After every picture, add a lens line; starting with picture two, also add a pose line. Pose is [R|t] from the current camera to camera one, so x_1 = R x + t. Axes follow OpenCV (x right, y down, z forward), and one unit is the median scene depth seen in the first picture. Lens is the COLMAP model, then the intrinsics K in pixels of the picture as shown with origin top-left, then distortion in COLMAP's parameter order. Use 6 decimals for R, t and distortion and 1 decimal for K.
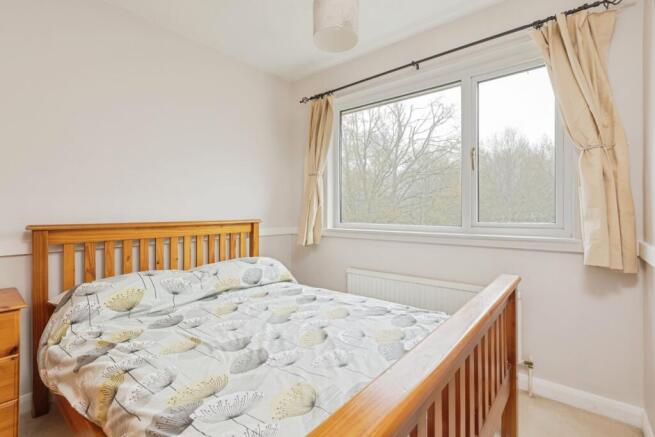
lens RADIAL K [[304.3, 0, 328.2], [0, 304.3, 252.3], [0, 0, 1]] dist [0.015148, 0.000073]
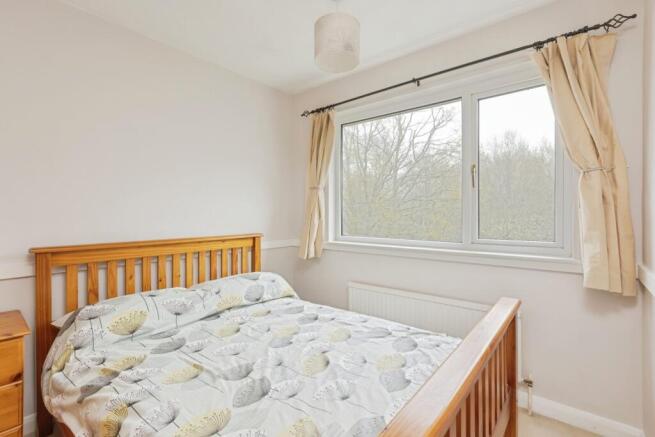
lens RADIAL K [[304.3, 0, 327.2], [0, 304.3, 182.2], [0, 0, 1]] dist [0.015148, 0.000073]
pose [[0.999999, -0.000469, 0.001056, -0.008844], [0.000456, 0.999924, 0.012316, -0.311265], [-0.001062, -0.012315, 0.999924, -0.004405]]
